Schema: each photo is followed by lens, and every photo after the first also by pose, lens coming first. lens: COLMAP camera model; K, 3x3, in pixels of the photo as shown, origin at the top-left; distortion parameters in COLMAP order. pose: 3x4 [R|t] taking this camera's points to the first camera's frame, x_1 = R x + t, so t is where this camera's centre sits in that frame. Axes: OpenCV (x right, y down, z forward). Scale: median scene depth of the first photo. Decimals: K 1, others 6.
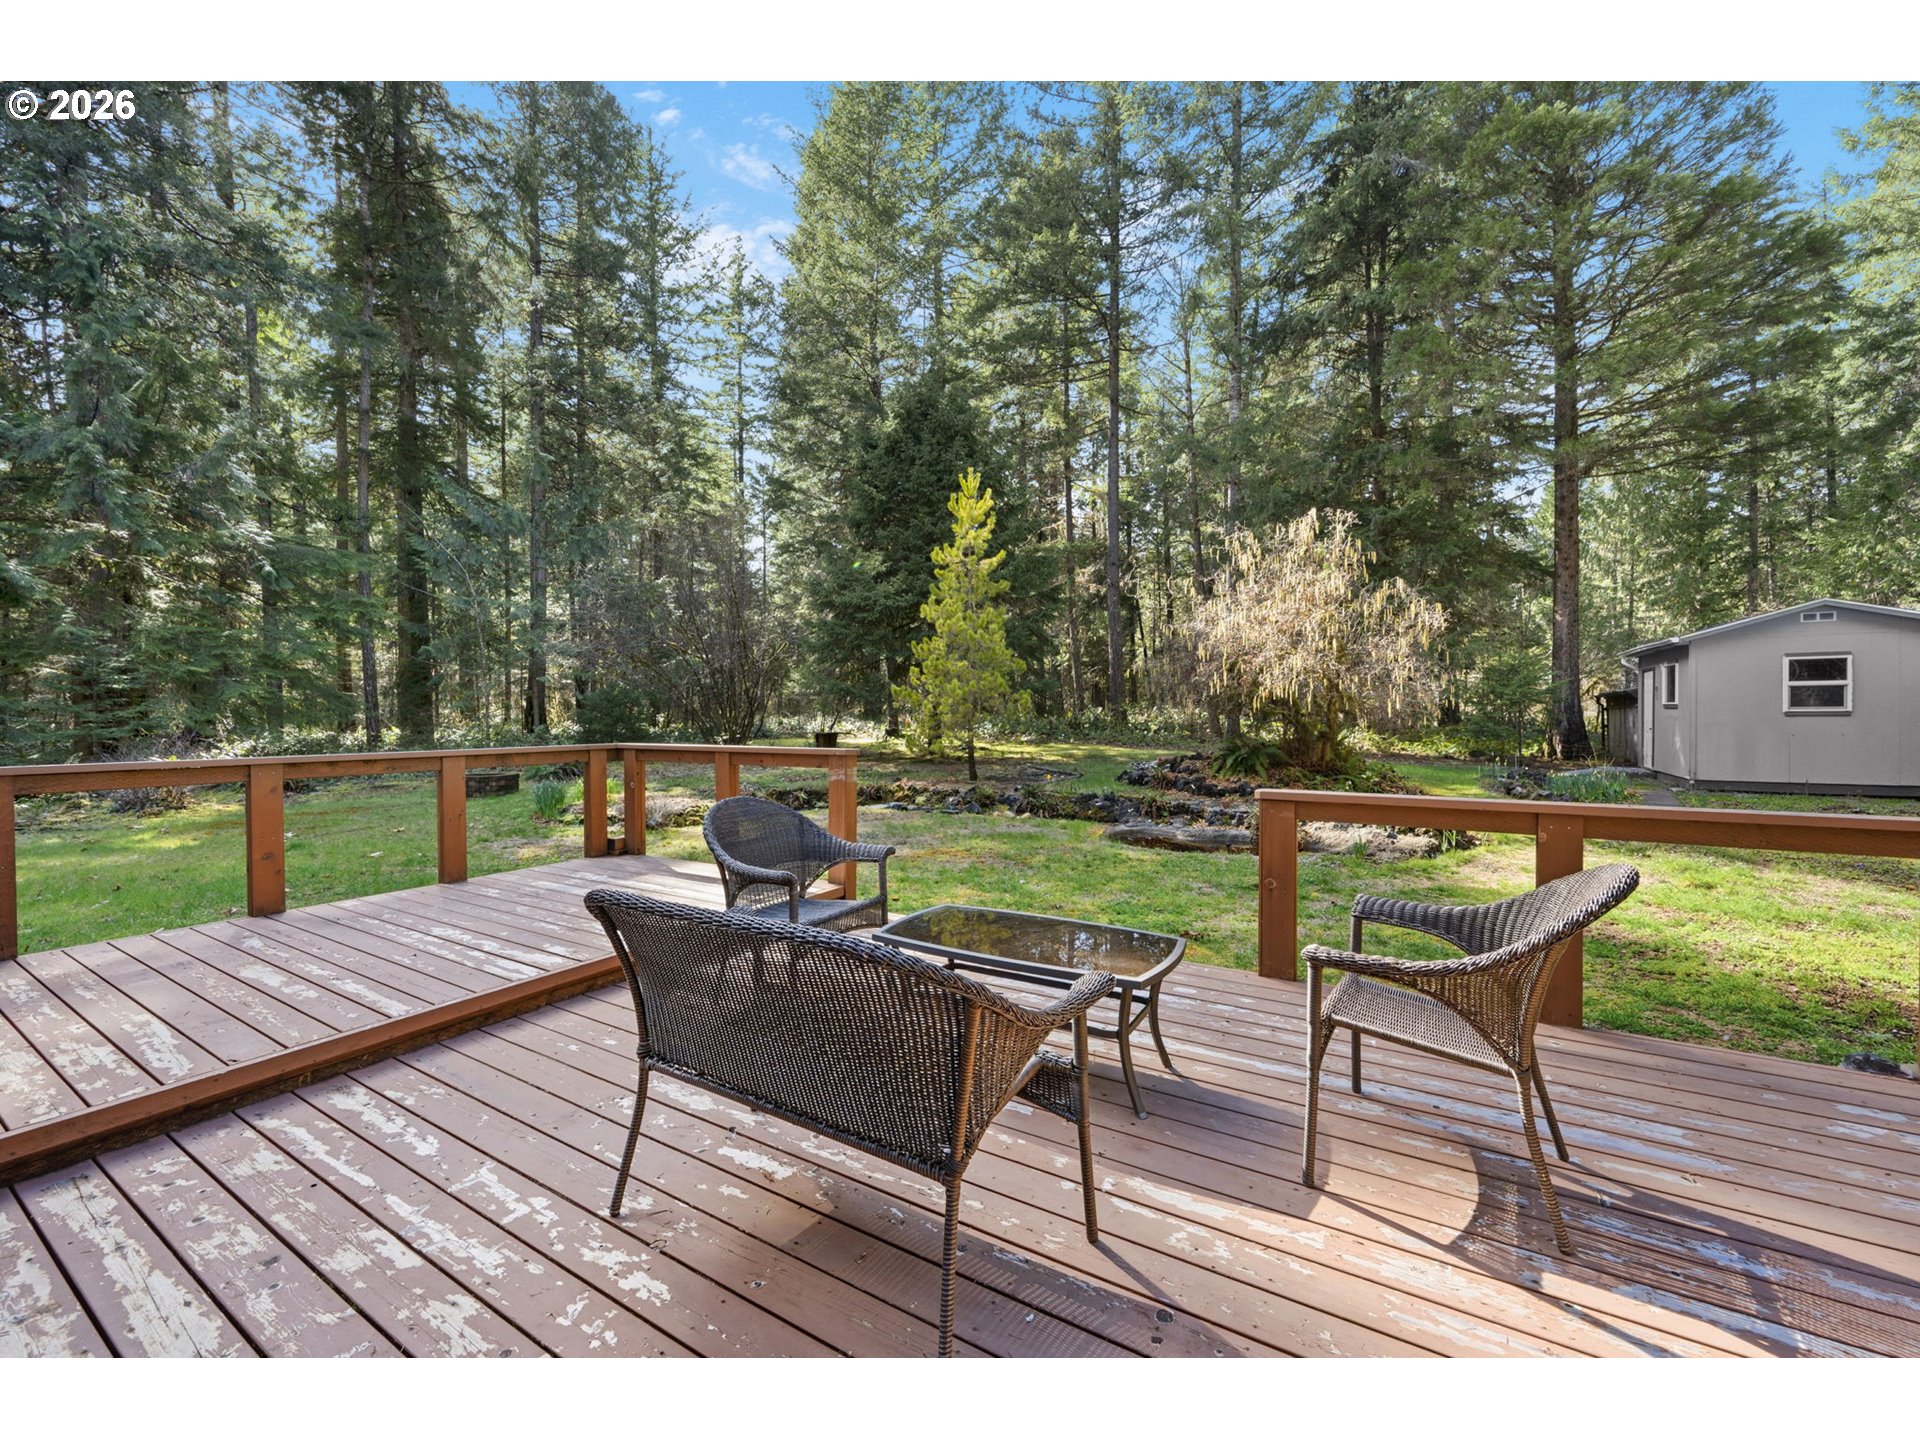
lens RADIAL K [[755.8, 0, 960.0], [0, 755.8, 720.0], [0, 0, 1]] dist [-0.000687, 0.000067]
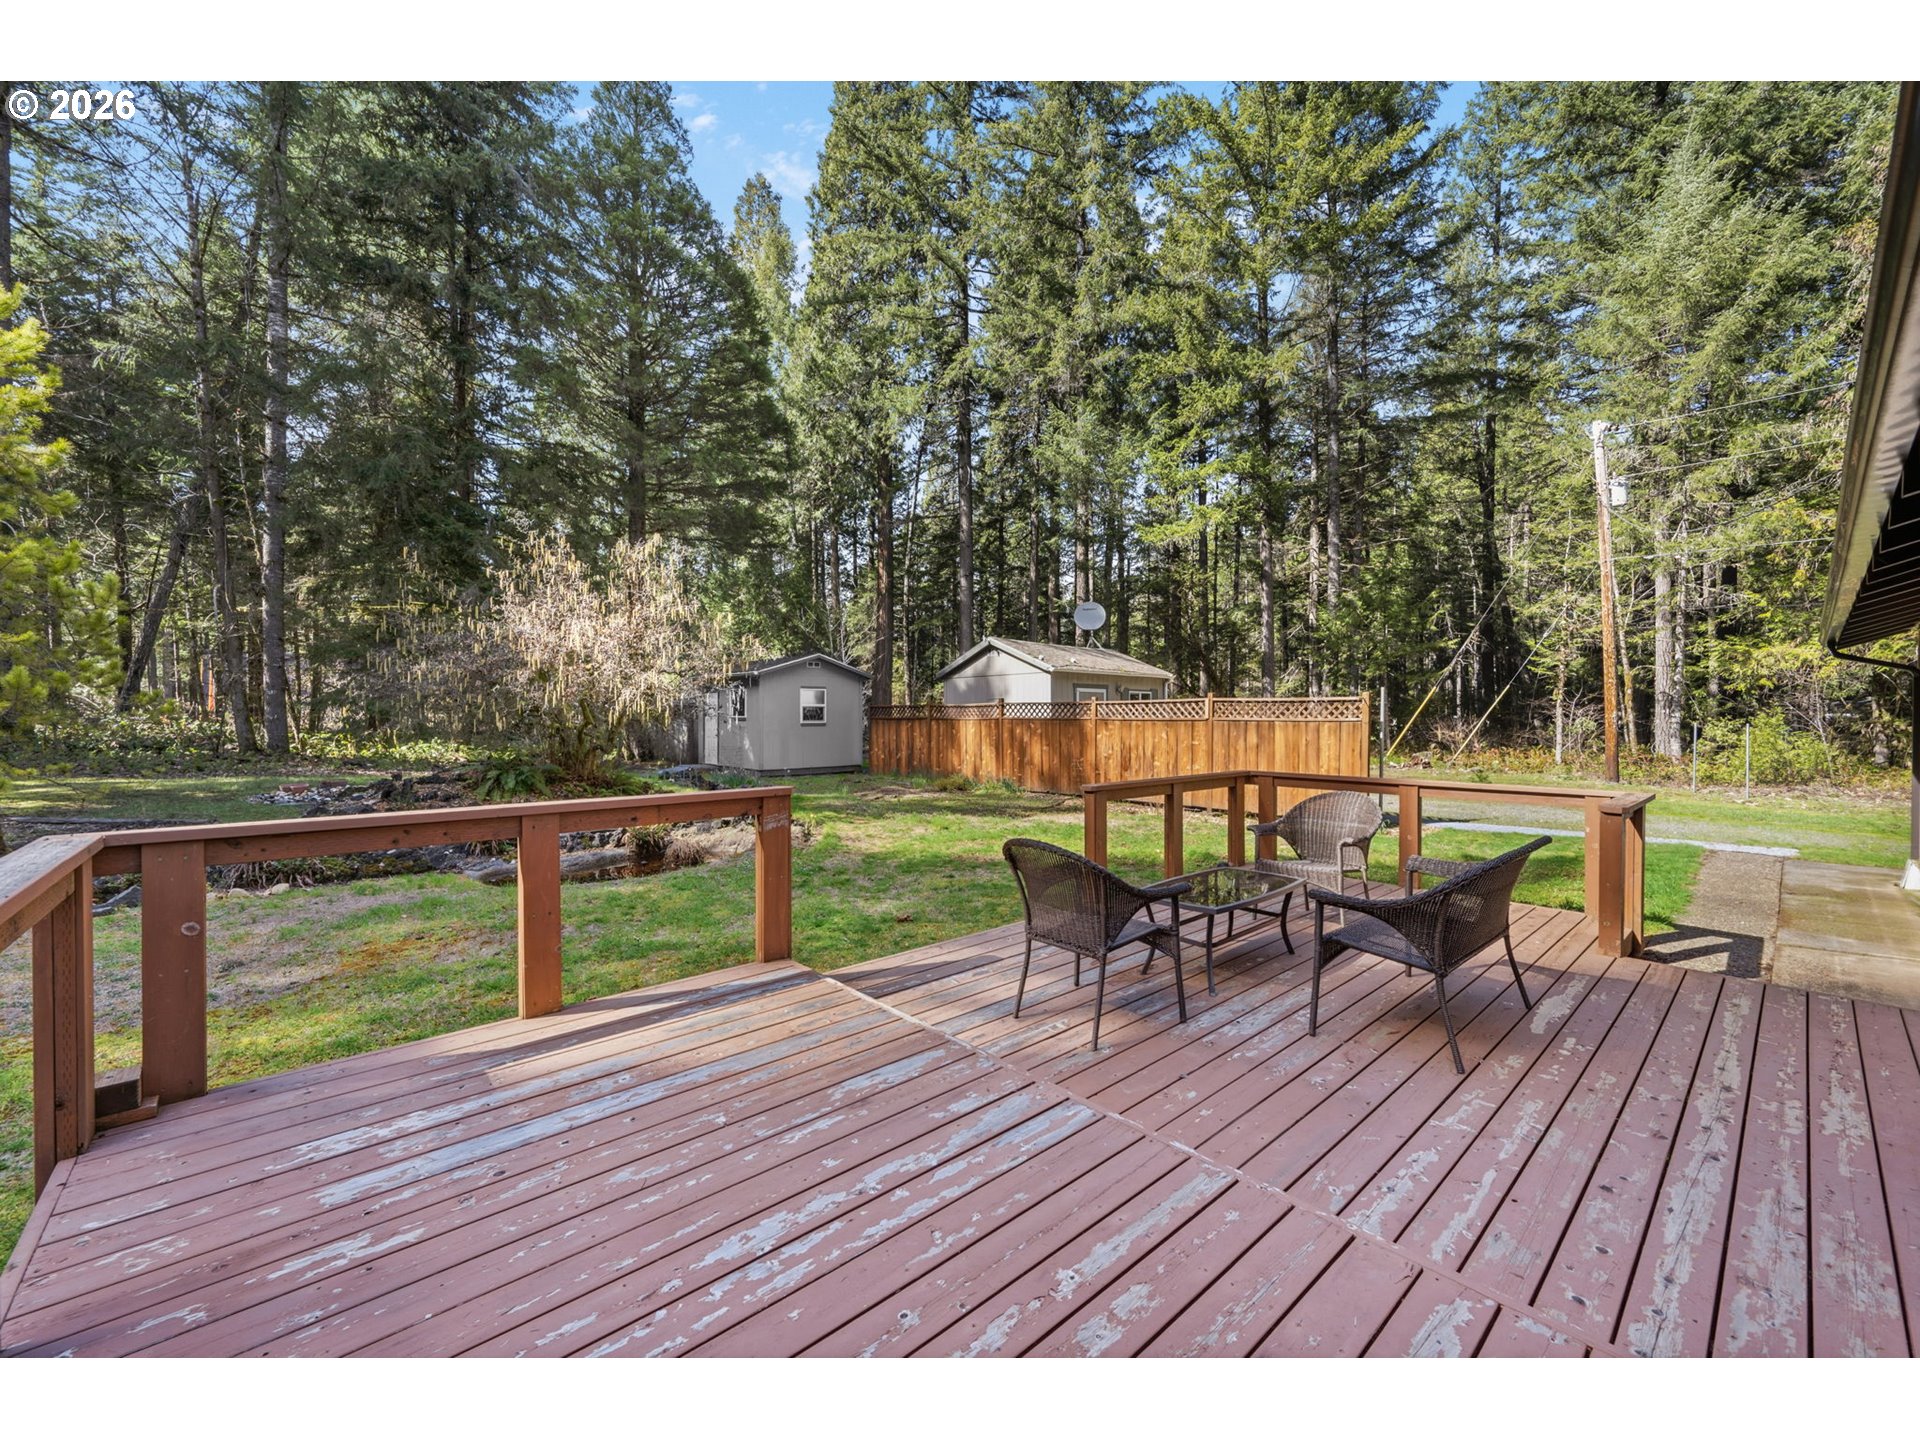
lens RADIAL K [[760.0, 0, 963.2], [0, 760.0, 722.1], [0, 0, 1]] dist [0.002587, -0.000071]
pose [[0.288108, -0.001099, 0.957597, -0.304291], [0.005393, 0.999985, -0.000475, -0.010377], [-0.957583, 0.005301, 0.288109, 0.205739]]
